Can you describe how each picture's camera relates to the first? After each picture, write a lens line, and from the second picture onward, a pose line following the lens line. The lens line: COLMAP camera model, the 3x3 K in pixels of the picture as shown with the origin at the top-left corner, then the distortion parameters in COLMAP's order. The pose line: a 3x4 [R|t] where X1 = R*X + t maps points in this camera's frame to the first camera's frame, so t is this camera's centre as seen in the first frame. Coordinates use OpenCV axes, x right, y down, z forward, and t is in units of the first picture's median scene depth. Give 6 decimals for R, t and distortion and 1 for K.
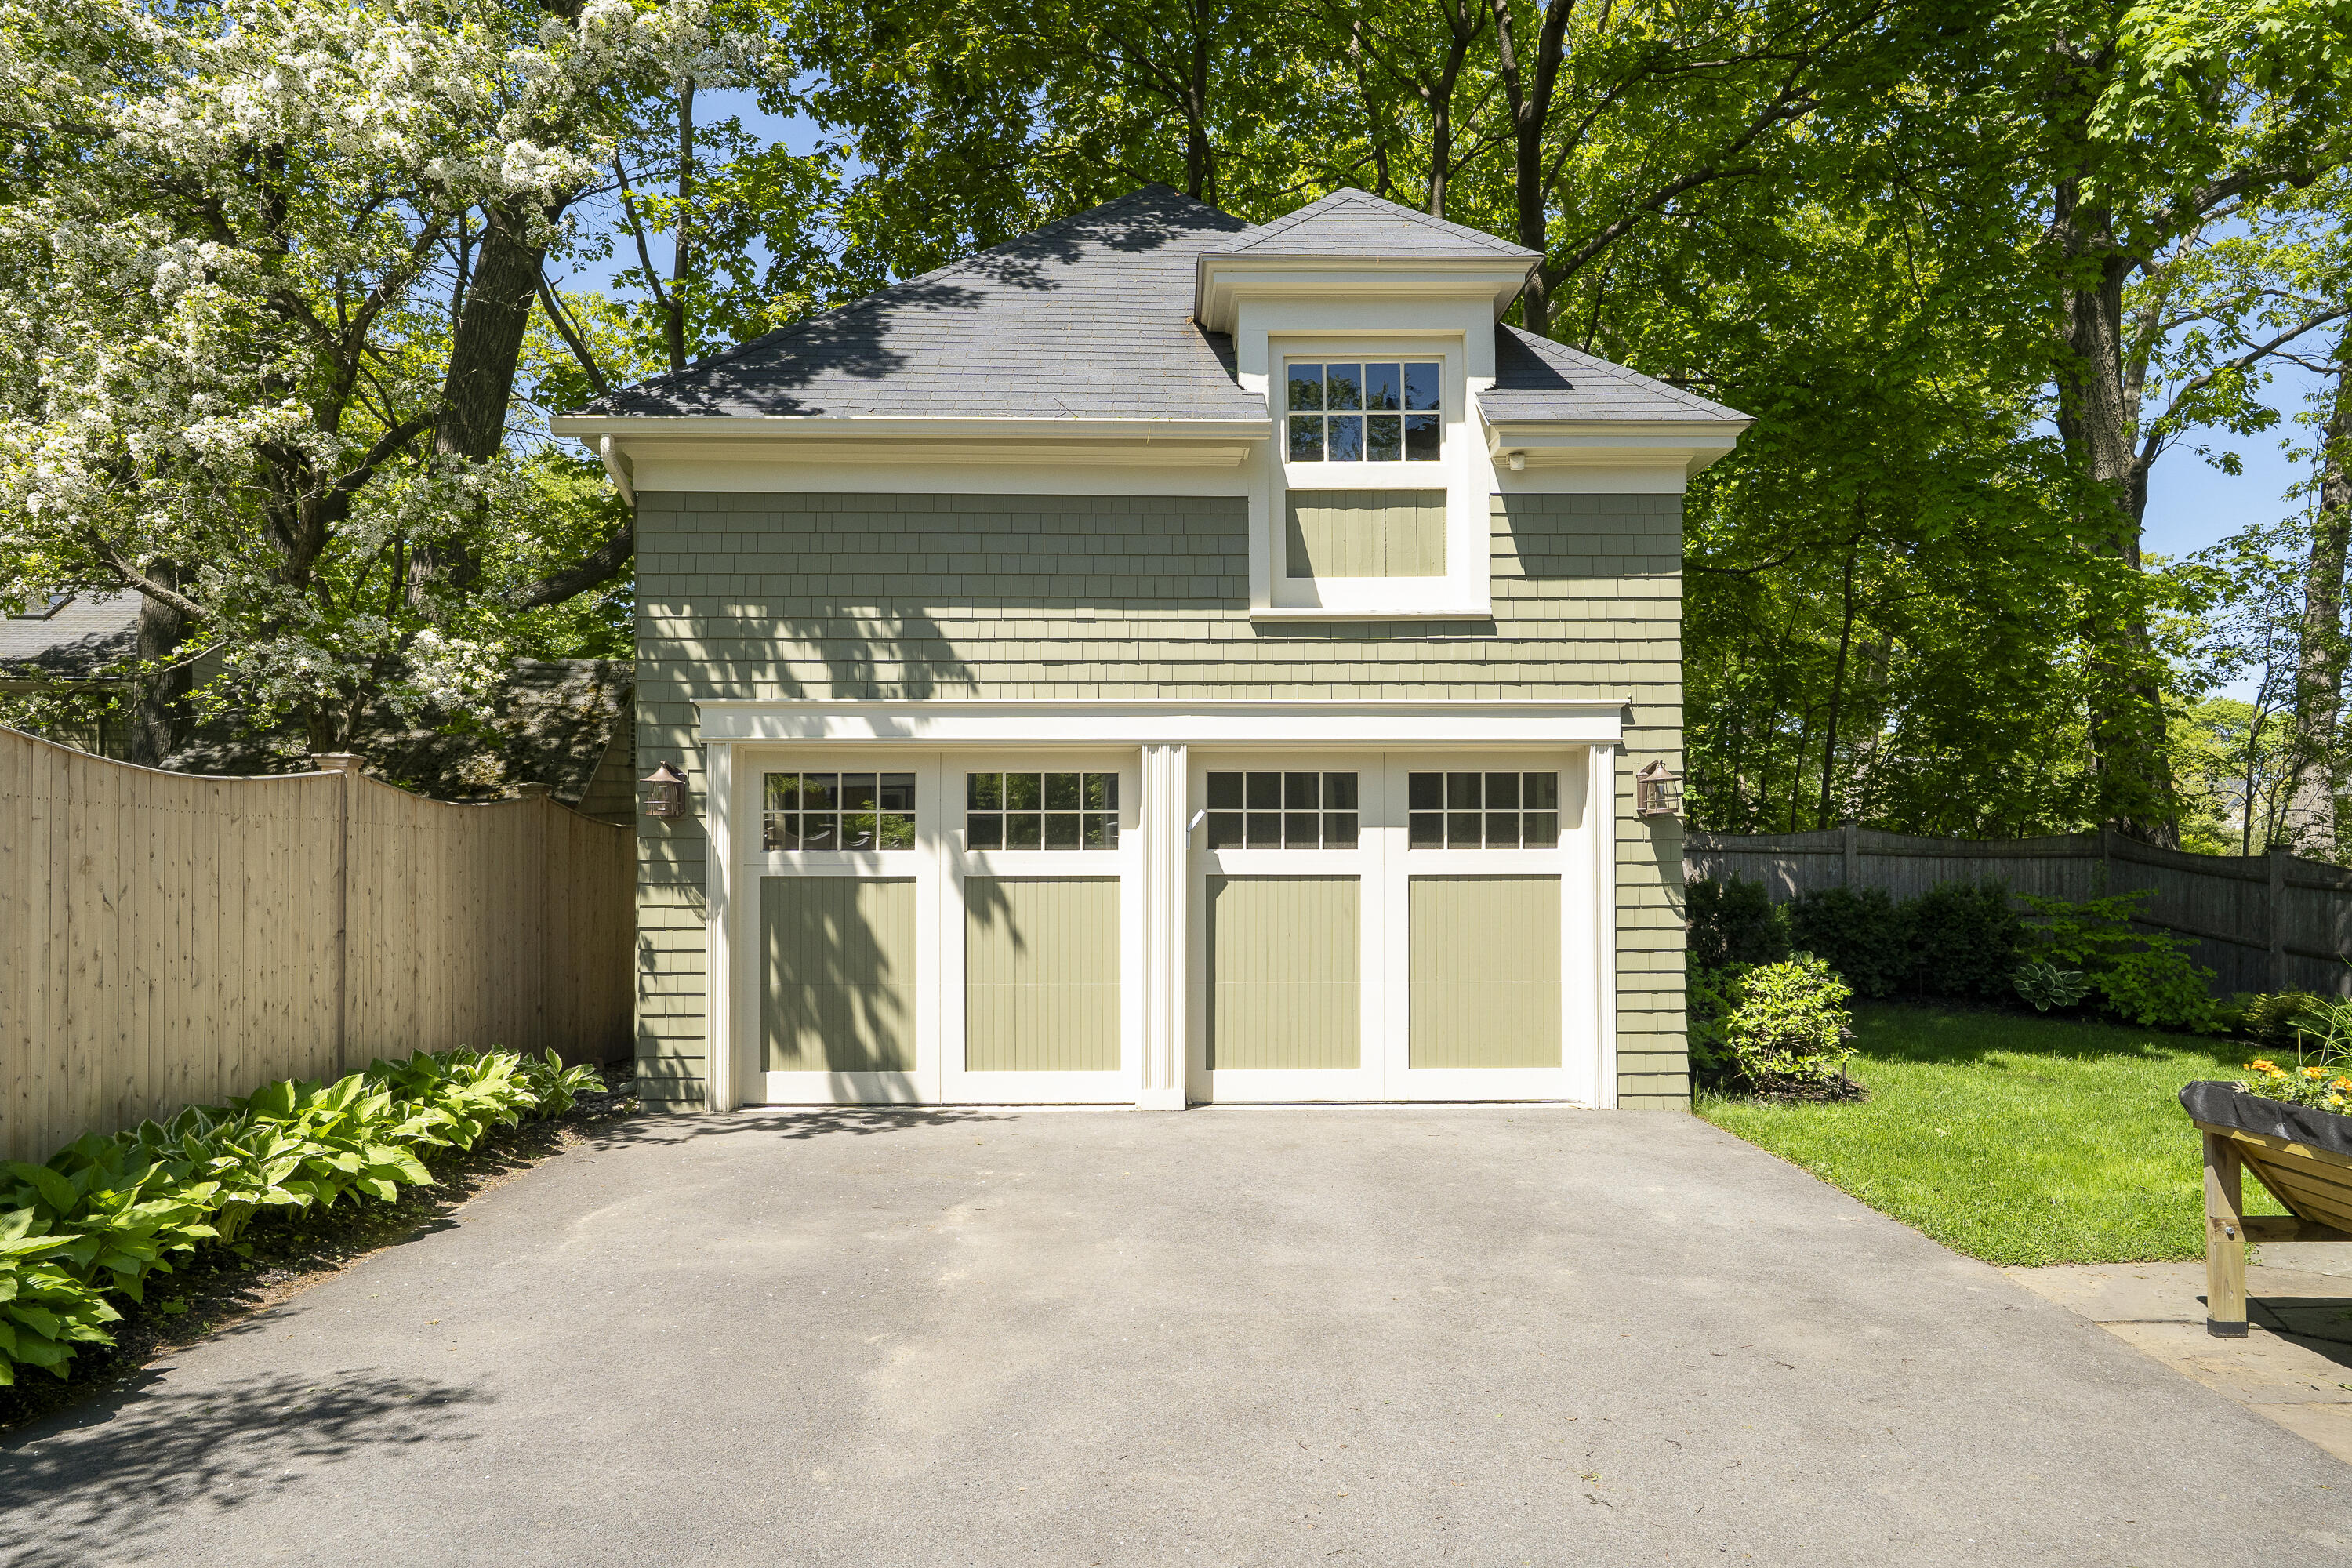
lens RADIAL K [[1719.2, 0, 1168.4], [0, 1719.2, 807.5], [0, 0, 1]] dist [0.007504, 0.001252]
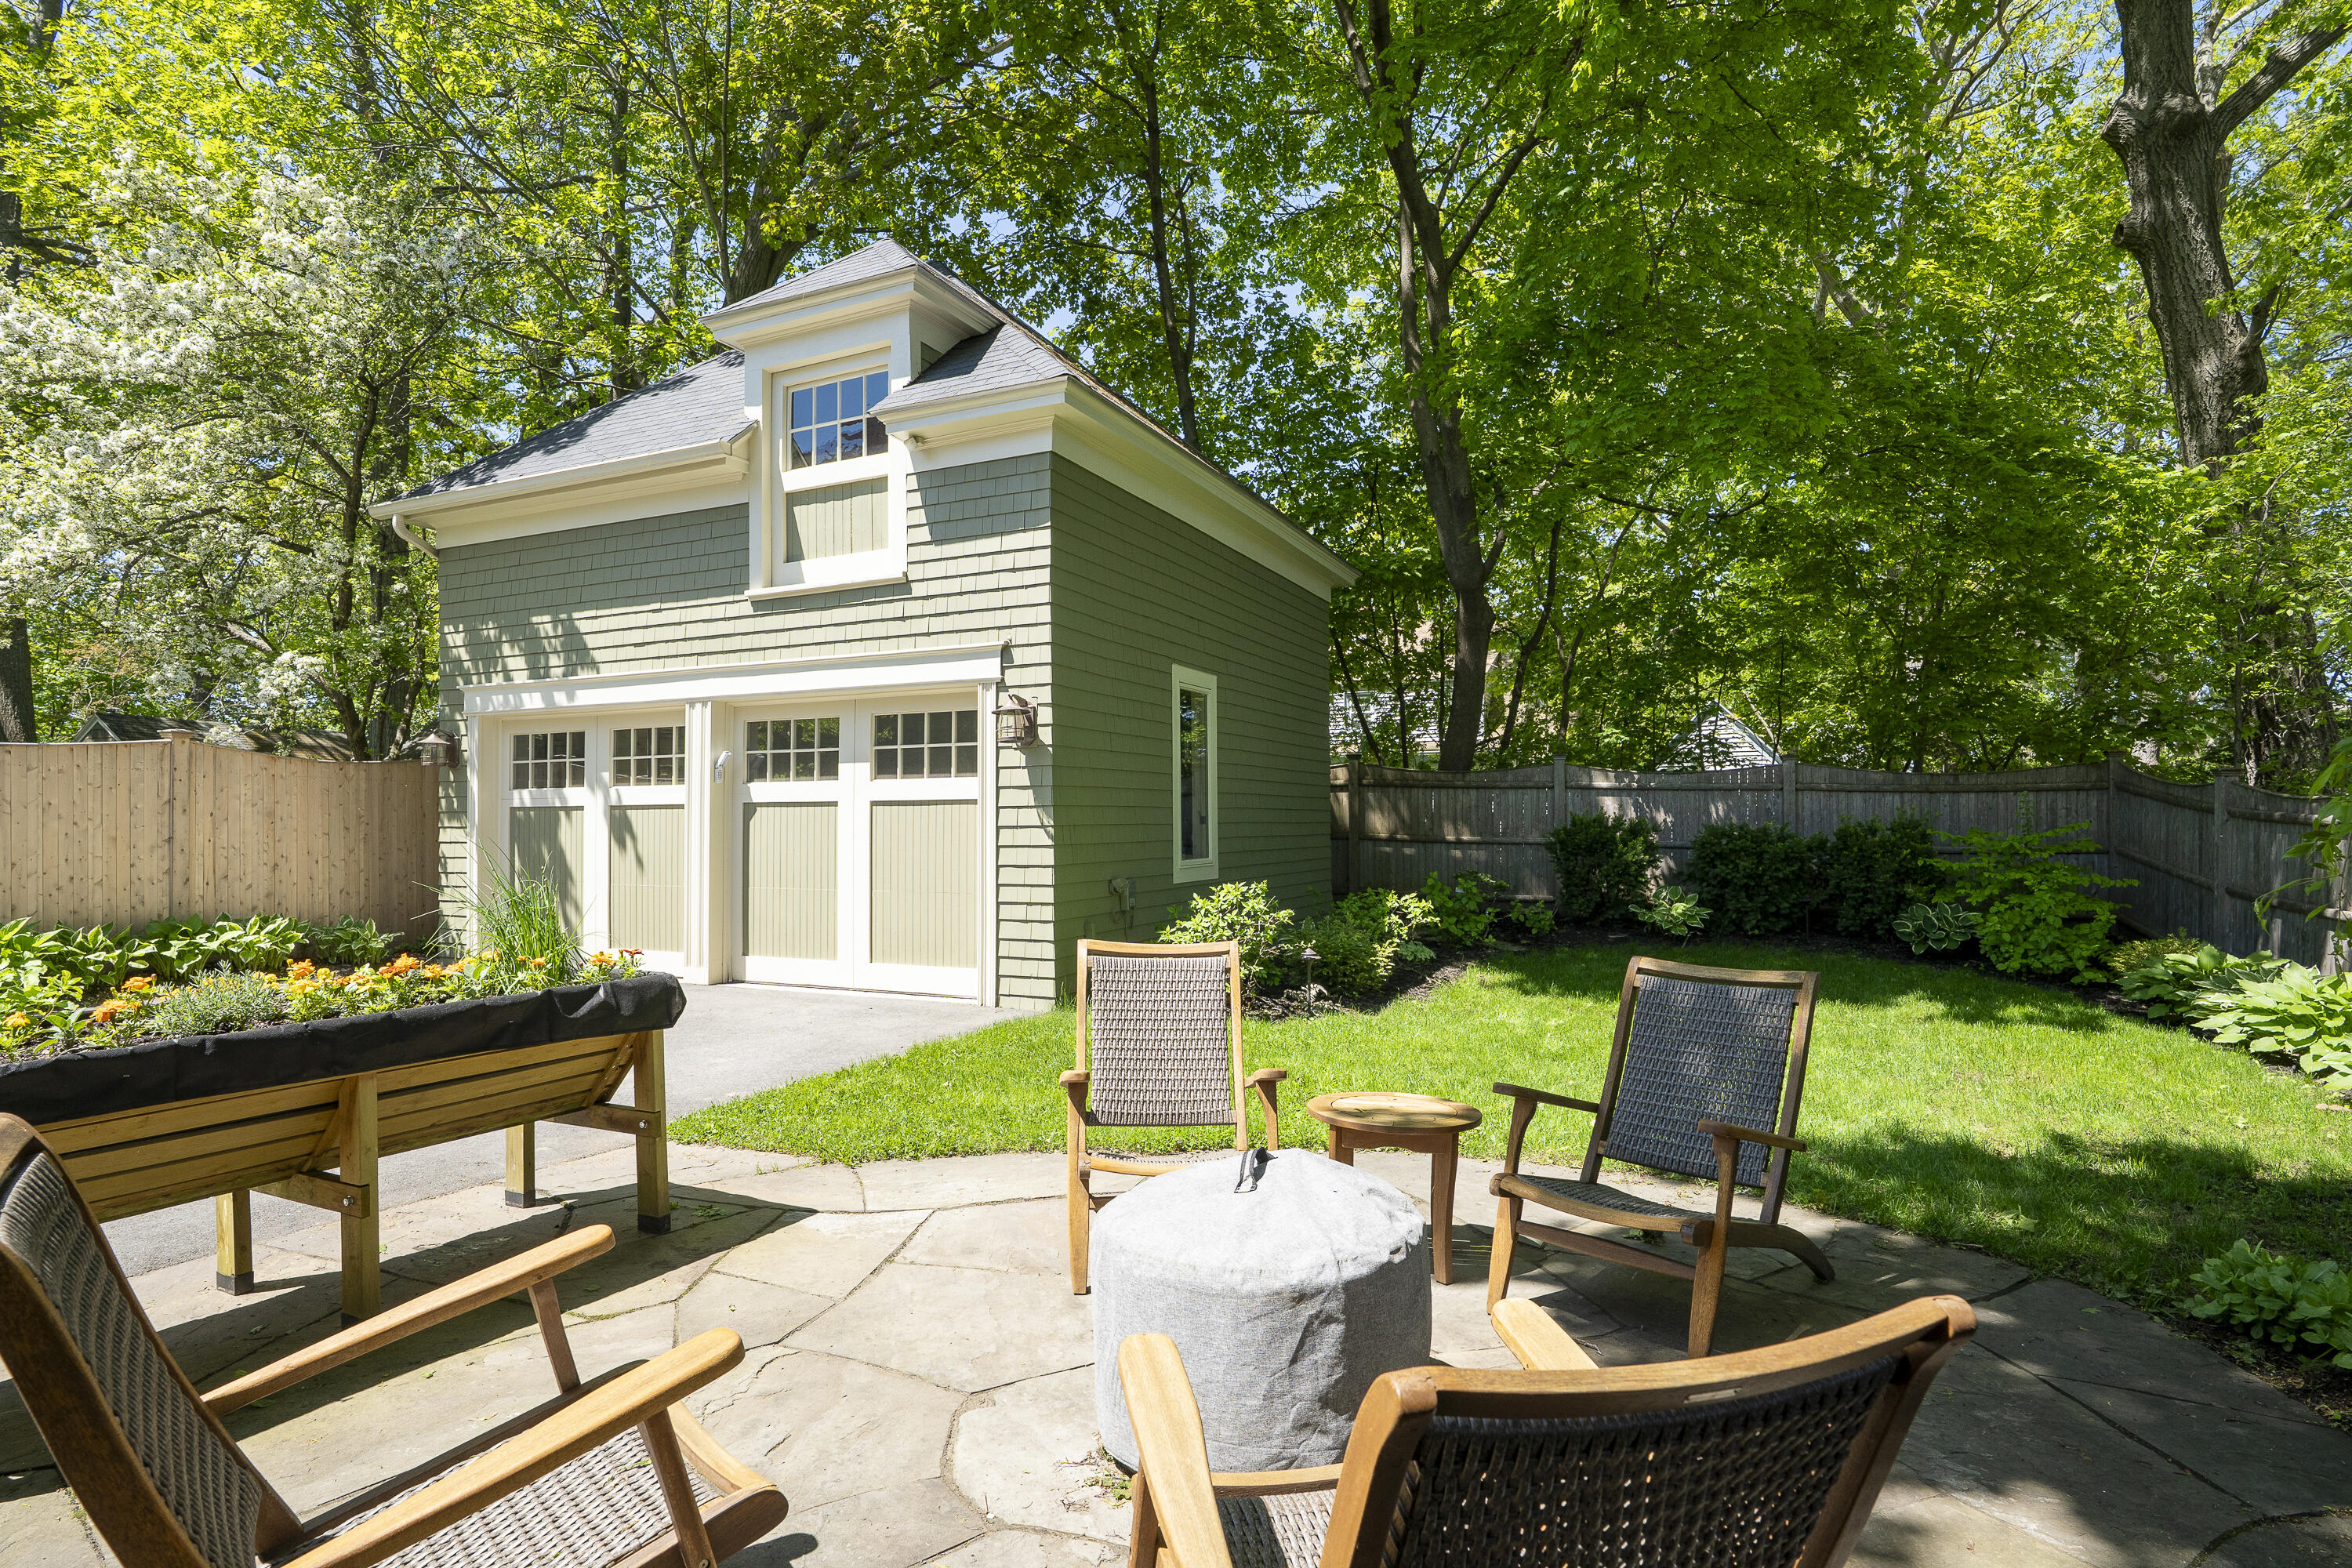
lens RADIAL K [[1296.4, 0, 1176.9], [0, 1296.4, 777.0], [0, 0, 1]] dist [-0.004777, -0.000308]
pose [[0.873924, -0.021903, -0.485569, 0.772865], [0.019191, 0.999760, -0.010558, 0.036496], [0.485683, -0.000092, 0.874135, 0.318651]]
